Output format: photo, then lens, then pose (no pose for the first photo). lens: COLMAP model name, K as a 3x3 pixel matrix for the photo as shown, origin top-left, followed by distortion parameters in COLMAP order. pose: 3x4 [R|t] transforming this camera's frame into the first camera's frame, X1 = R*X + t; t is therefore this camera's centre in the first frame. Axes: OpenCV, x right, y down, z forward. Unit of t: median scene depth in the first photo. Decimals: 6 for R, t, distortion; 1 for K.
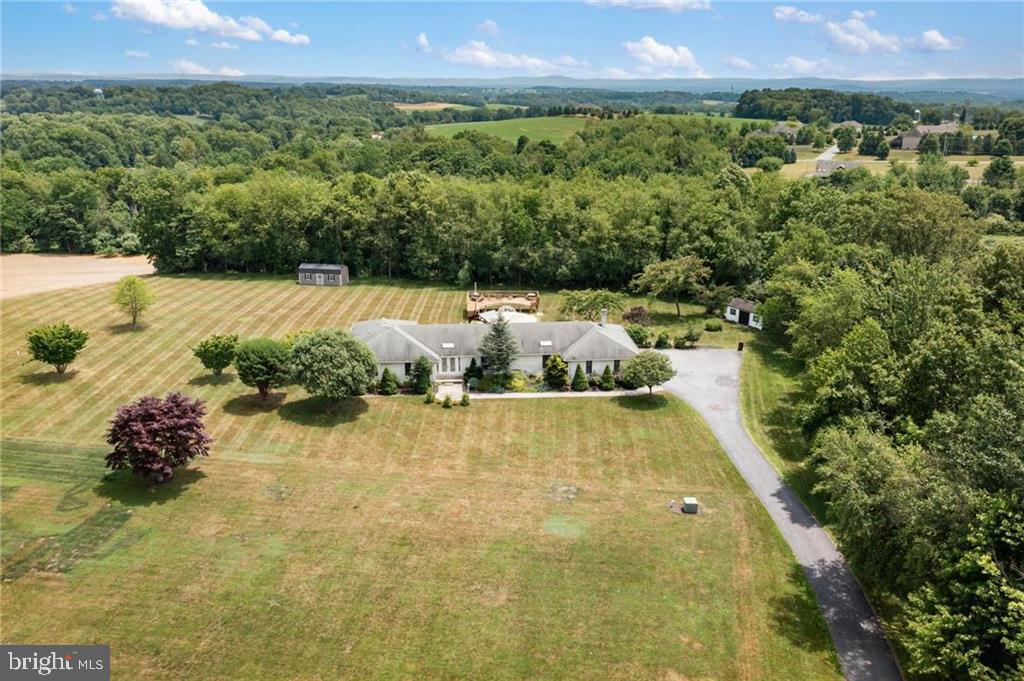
lens RADIAL K [[800.7, 0, 512.0], [0, 800.7, 340.5], [0, 0, 1]] dist [0.000119, -0.000978]
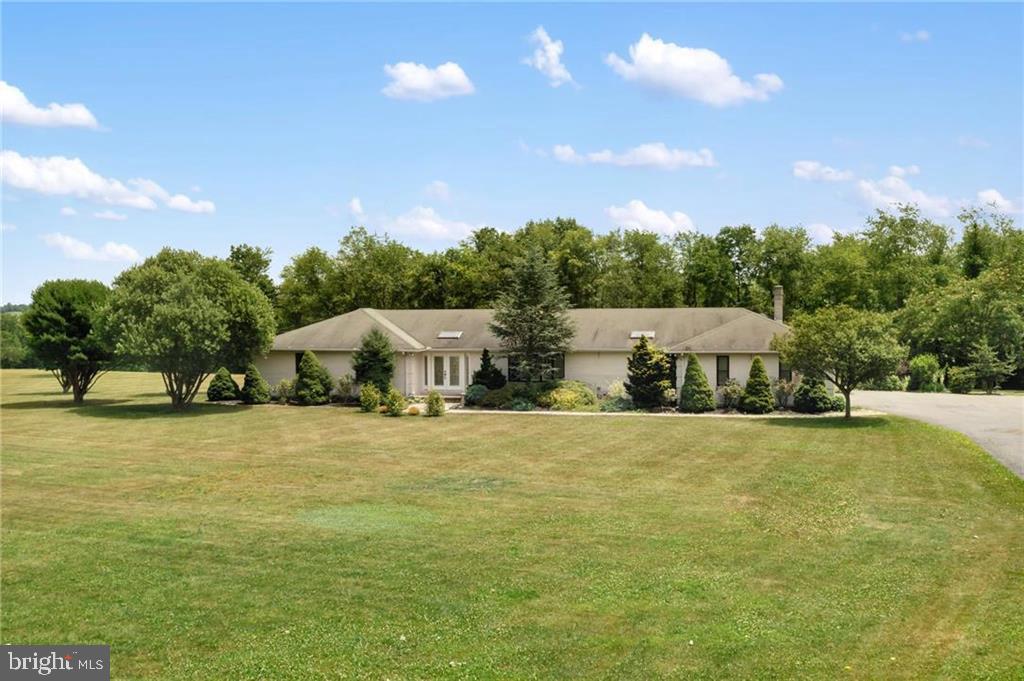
lens RADIAL K [[1001.1, 0, 540.5], [0, 1001.1, 340.0], [0, 0, 1]] dist [-0.009010, -0.003288]
pose [[0.957485, -0.004399, -0.288450, 0.135727], [-0.074938, 0.961767, -0.263417, 0.147385], [0.278580, 0.273833, 0.920548, 0.363916]]
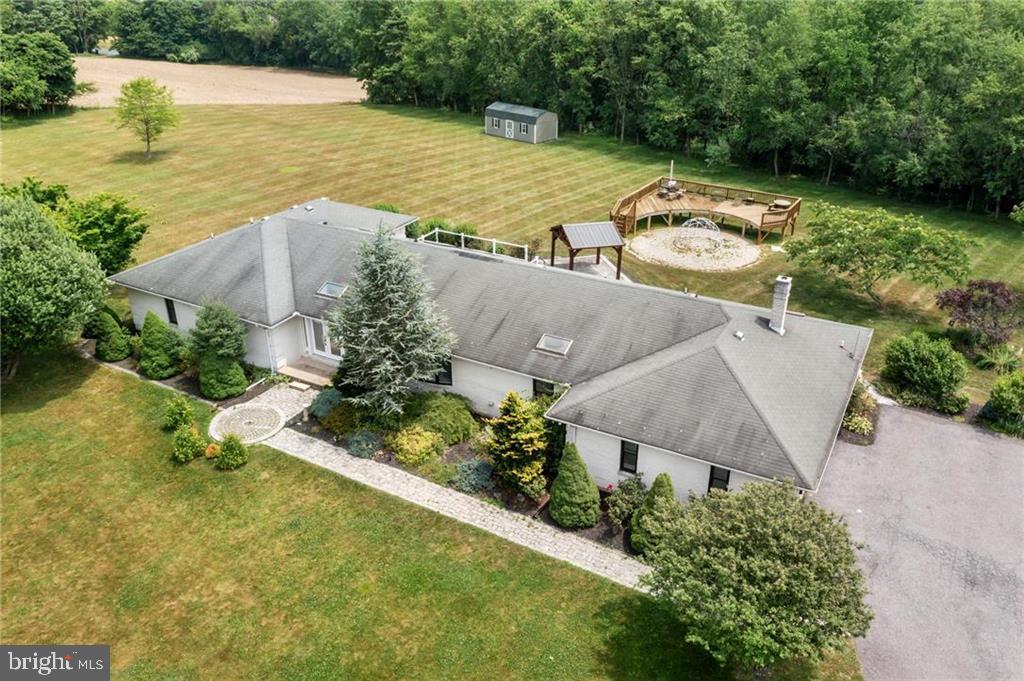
lens RADIAL K [[800.7, 0, 512.0], [0, 800.7, 340.5], [0, 0, 1]] dist [0.000119, -0.000978]
pose [[0.829565, 0.242501, -0.503005, 0.170523], [-0.163234, 0.966747, 0.196864, -0.053259], [0.534018, -0.081204, 0.841564, 0.603789]]
